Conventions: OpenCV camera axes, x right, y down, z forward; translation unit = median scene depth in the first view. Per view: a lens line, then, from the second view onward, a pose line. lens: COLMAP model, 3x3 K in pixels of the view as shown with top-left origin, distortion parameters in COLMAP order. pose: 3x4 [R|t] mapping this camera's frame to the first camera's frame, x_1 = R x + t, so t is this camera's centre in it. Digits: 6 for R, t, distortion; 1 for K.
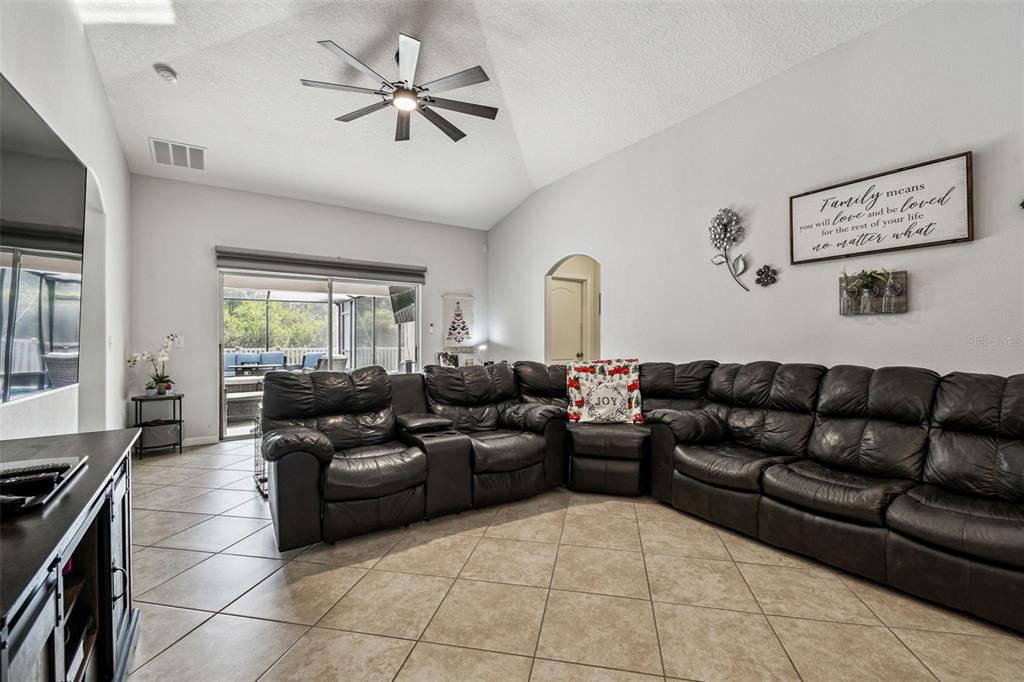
lens RADIAL K [[443.5, 0, 512.0], [0, 443.5, 341.0], [0, 0, 1]] dist [0.038676, -0.020381]
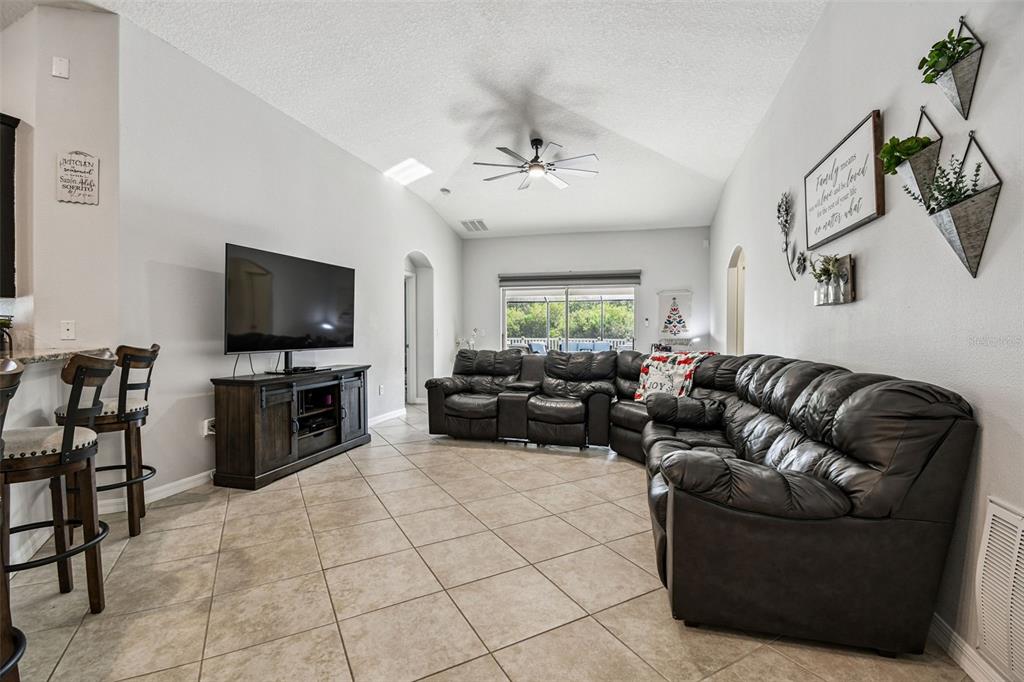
lens RADIAL K [[443.5, 0, 512.0], [0, 443.5, 341.0], [0, 0, 1]] dist [0.038676, -0.020381]
pose [[0.664045, 0.019242, -0.747445, 0.908708], [-0.006538, 0.999780, 0.019929, -0.001912], [0.747664, -0.008347, 0.664025, -0.053425]]
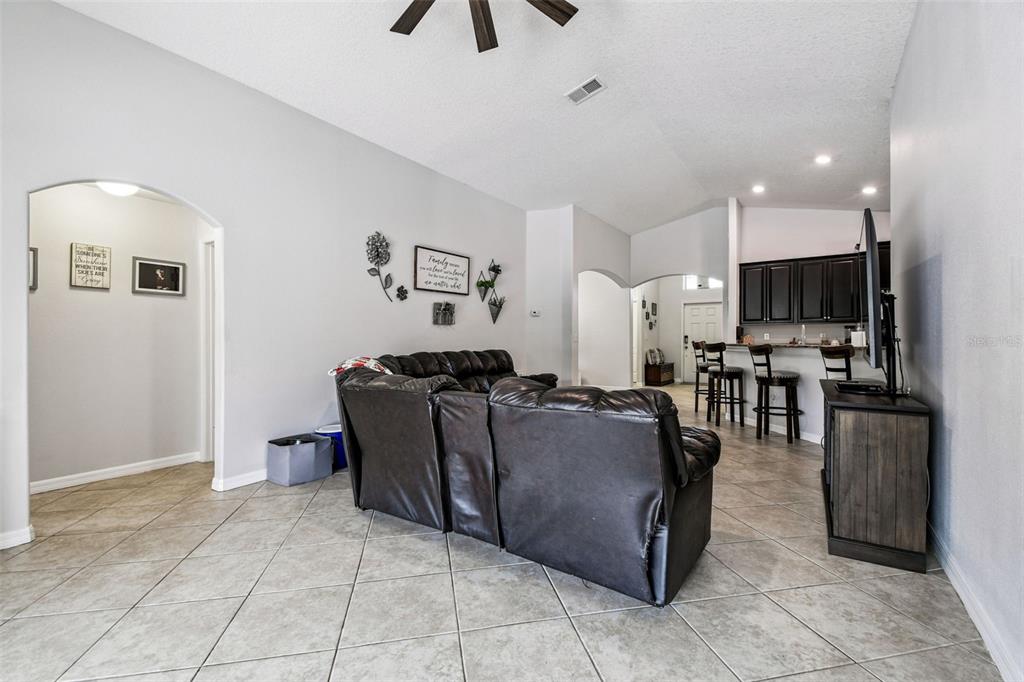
lens RADIAL K [[443.5, 0, 512.0], [0, 443.5, 341.0], [0, 0, 1]] dist [0.038676, -0.020381]
pose [[-0.392958, -0.002298, 0.919554, -0.917395], [0.009945, 0.999928, 0.006749, 0.000982], [-0.919503, 0.011798, -0.392906, 1.300612]]
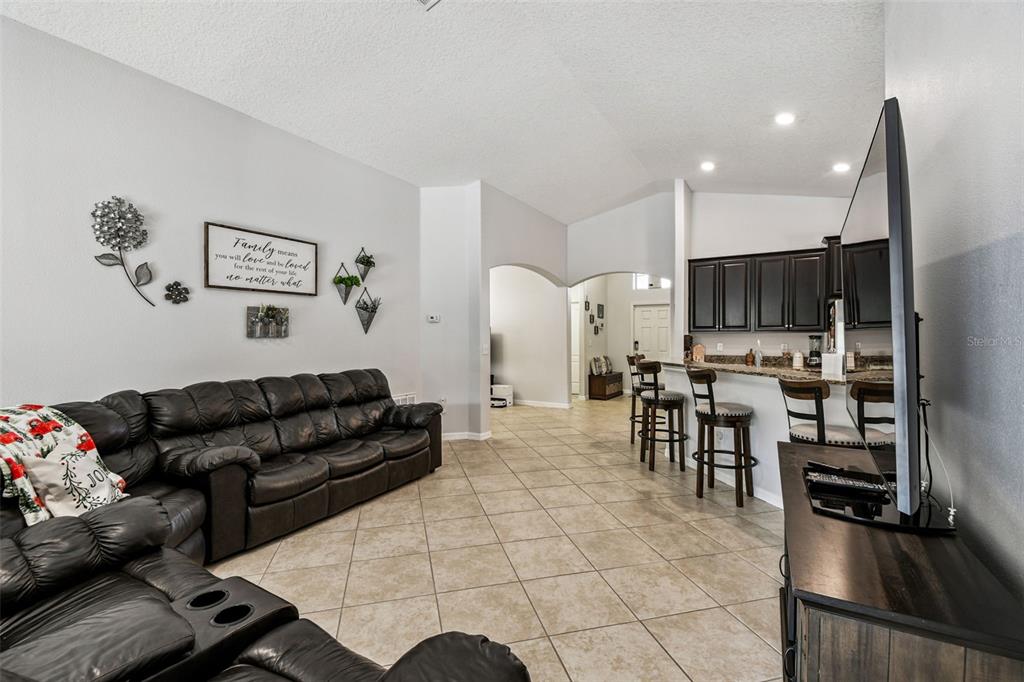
lens RADIAL K [[443.5, 0, 512.0], [0, 443.5, 341.0], [0, 0, 1]] dist [0.038676, -0.020381]
pose [[-0.446628, -0.009964, 0.894664, -0.626463], [0.006832, 0.999871, 0.014546, -0.055907], [-0.894694, 0.012609, -0.446502, 0.835250]]
